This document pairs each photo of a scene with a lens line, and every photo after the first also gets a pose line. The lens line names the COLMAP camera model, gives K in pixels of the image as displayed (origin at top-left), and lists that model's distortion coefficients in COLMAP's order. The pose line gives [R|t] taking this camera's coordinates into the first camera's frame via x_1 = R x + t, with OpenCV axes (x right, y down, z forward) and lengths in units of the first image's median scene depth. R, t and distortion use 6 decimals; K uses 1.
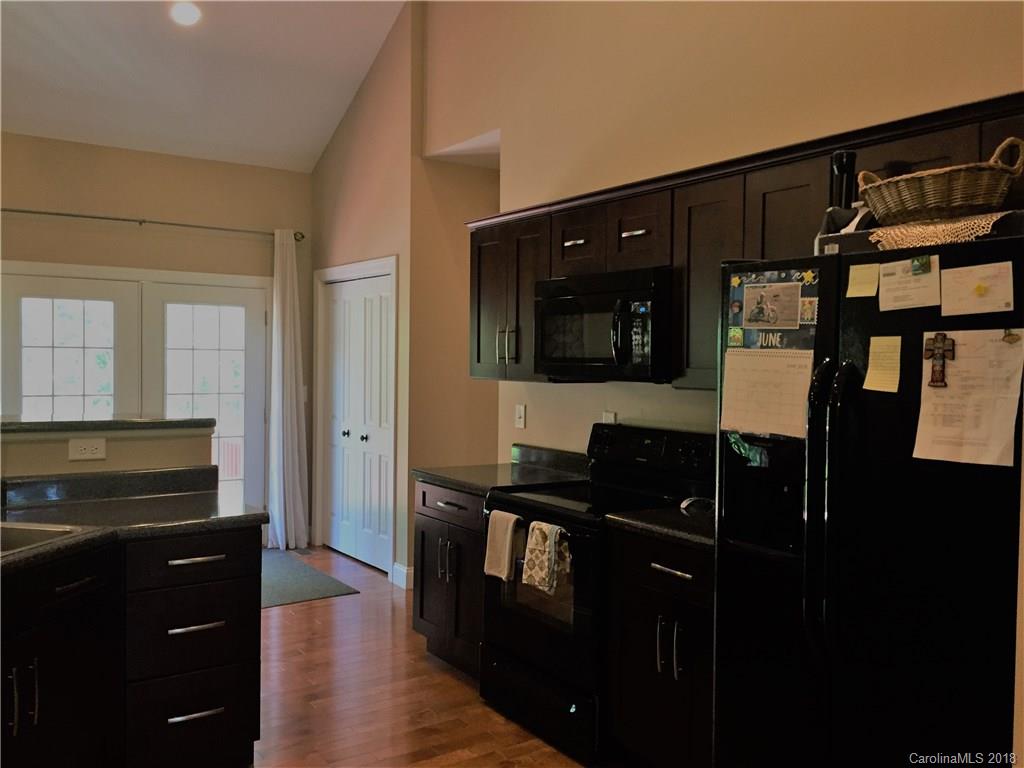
lens RADIAL K [[880.1, 0, 512.0], [0, 880.1, 384.0], [0, 0, 1]] dist [0.083822, -0.116185]
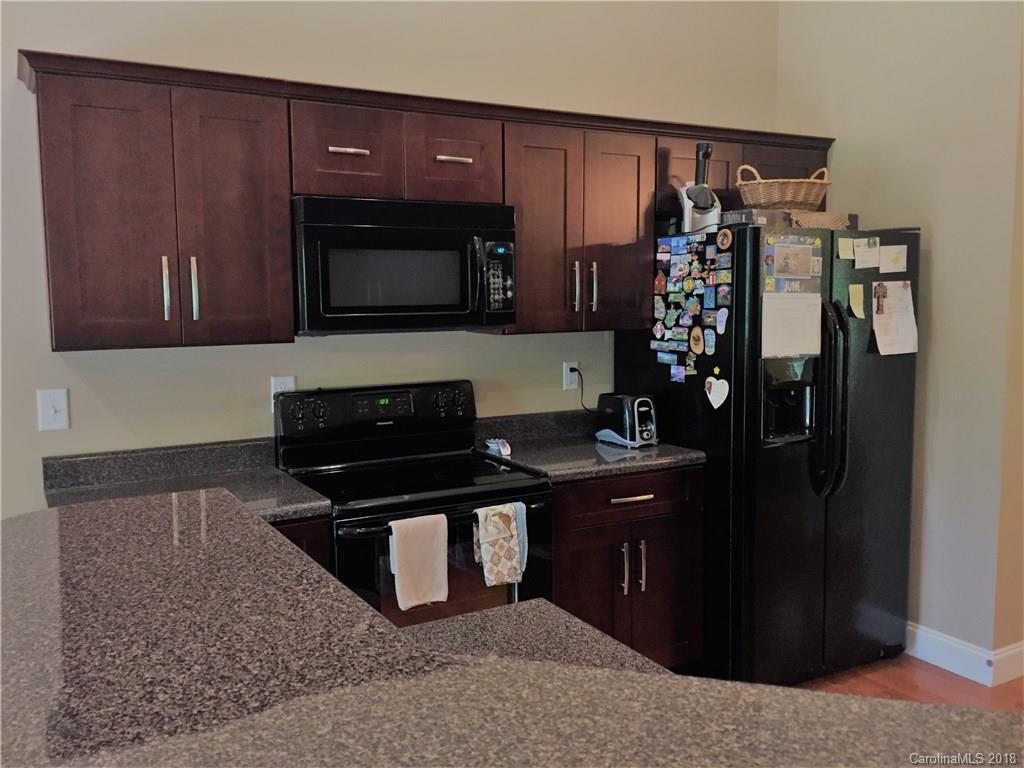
lens RADIAL K [[880.1, 0, 512.0], [0, 880.1, 384.0], [0, 0, 1]] dist [0.083822, -0.116185]
pose [[0.079868, -0.120280, 0.989522, -1.133257], [0.037674, 0.992348, 0.117583, -0.078776], [-0.996093, 0.027888, 0.083788, 1.341868]]
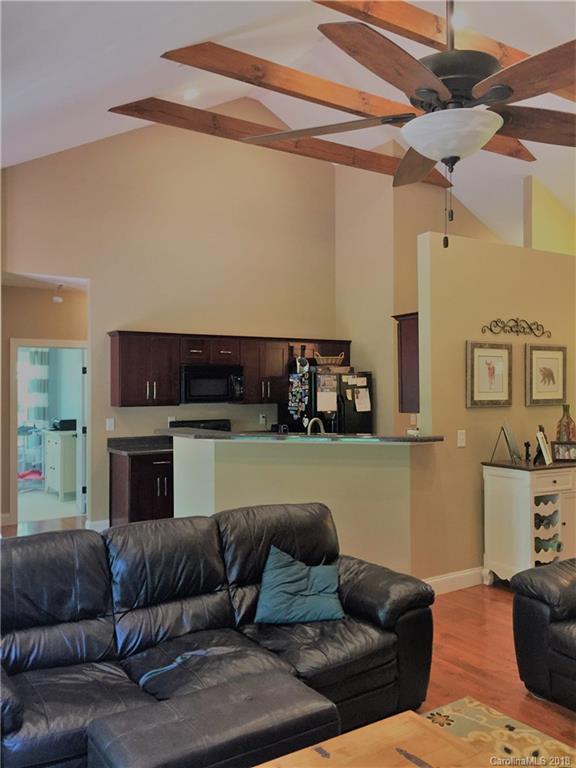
lens RADIAL K [[660.1, 0, 291.9], [0, 660.1, 379.3], [0, 0, 1]] dist [0.083822, -0.116185]
pose [[0.013590, -0.008417, 0.999872, -3.151581], [0.030514, 0.999502, 0.007999, -0.140380], [-0.999442, 0.030402, 0.013841, 1.149841]]
